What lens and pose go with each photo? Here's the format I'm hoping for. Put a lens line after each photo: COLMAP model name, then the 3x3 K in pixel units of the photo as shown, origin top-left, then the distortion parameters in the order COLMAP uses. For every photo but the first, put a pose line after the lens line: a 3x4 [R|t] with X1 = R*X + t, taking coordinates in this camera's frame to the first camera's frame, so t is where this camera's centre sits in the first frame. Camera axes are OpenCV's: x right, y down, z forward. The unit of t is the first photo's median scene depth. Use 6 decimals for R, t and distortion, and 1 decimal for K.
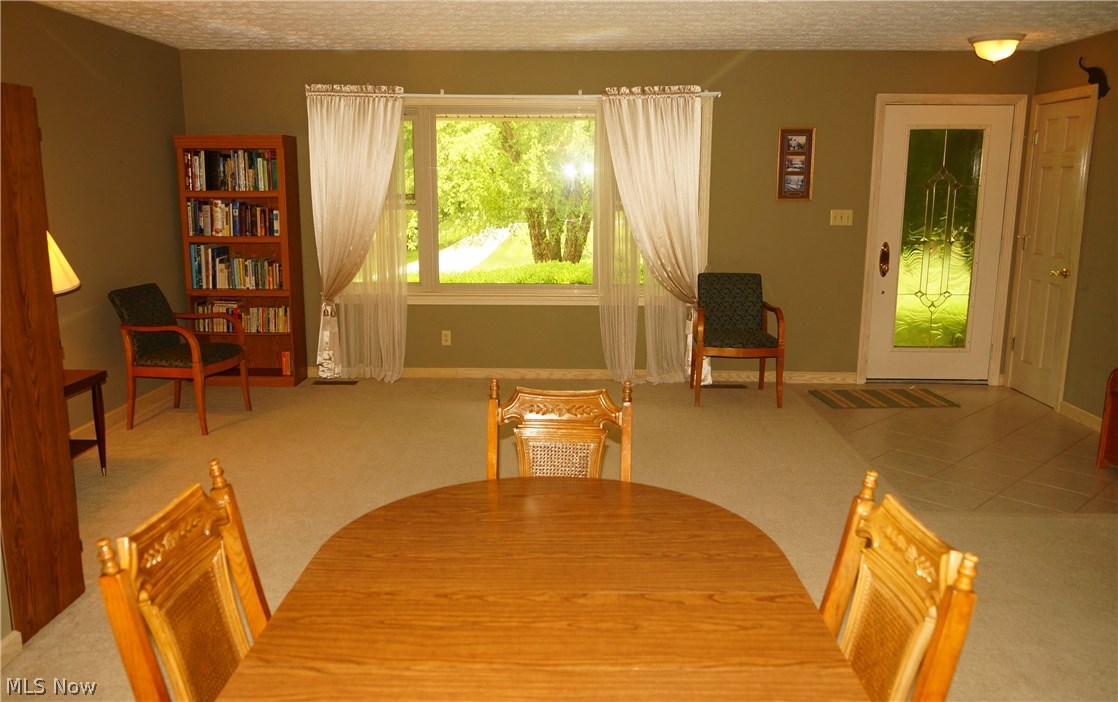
lens RADIAL K [[858.9, 0, 554.9], [0, 858.9, 332.1], [0, 0, 1]] dist [-0.010444, -0.000859]
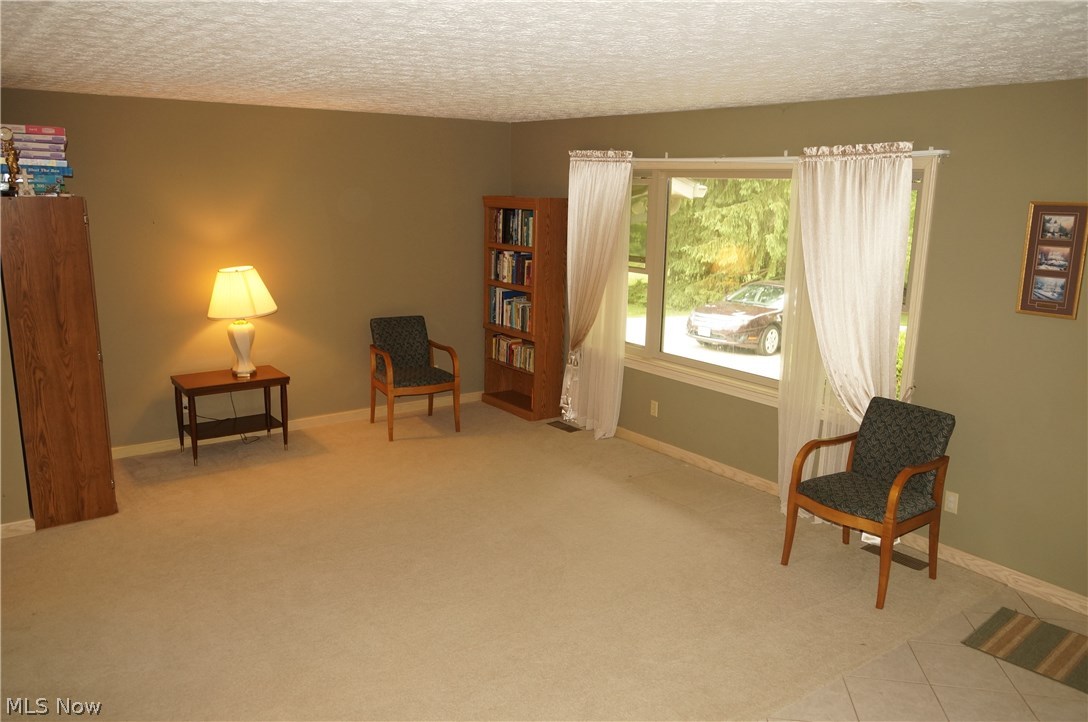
lens RADIAL K [[838.0, 0, 544.0], [0, 838.0, 361.0], [0, 0, 1]] dist [0.000183, 0.003462]
pose [[0.610950, 0.173077, -0.772518, 0.549719], [-0.154905, 0.983082, 0.097745, -0.125721], [0.776366, 0.059950, 0.627424, 0.325063]]
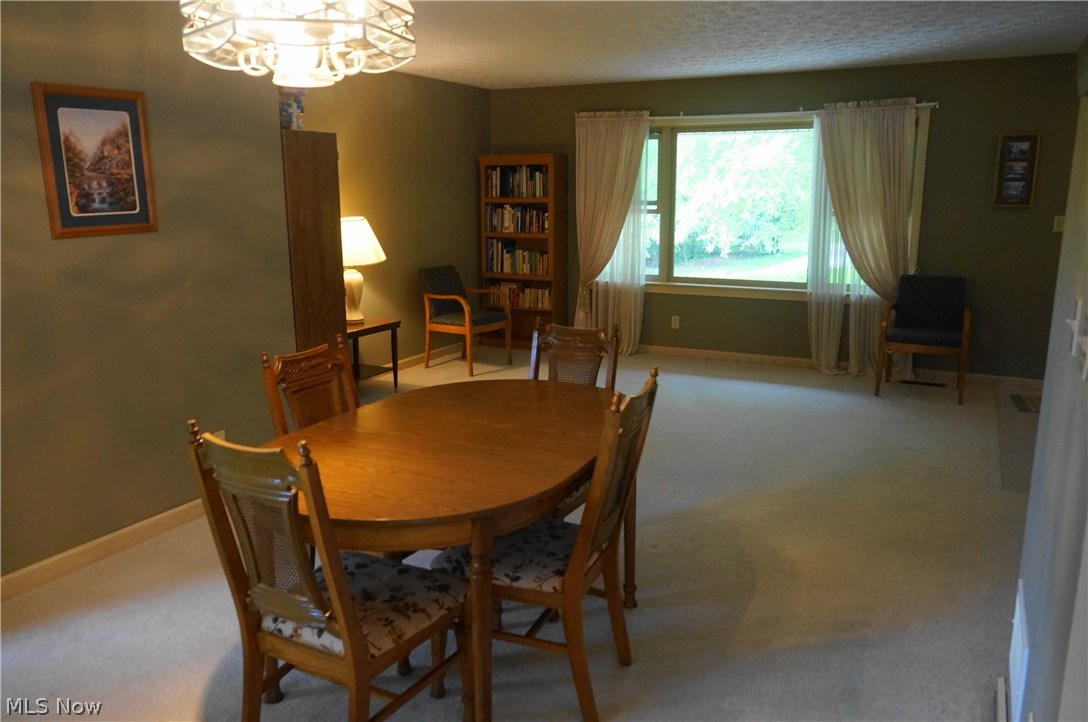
lens RADIAL K [[838.0, 0, 544.0], [0, 838.0, 361.0], [0, 0, 1]] dist [0.000183, 0.003462]
pose [[0.902981, 0.081054, -0.421966, 0.215565], [-0.069349, 0.996663, 0.043042, 0.024650], [0.424047, -0.009603, 0.905589, -0.136173]]
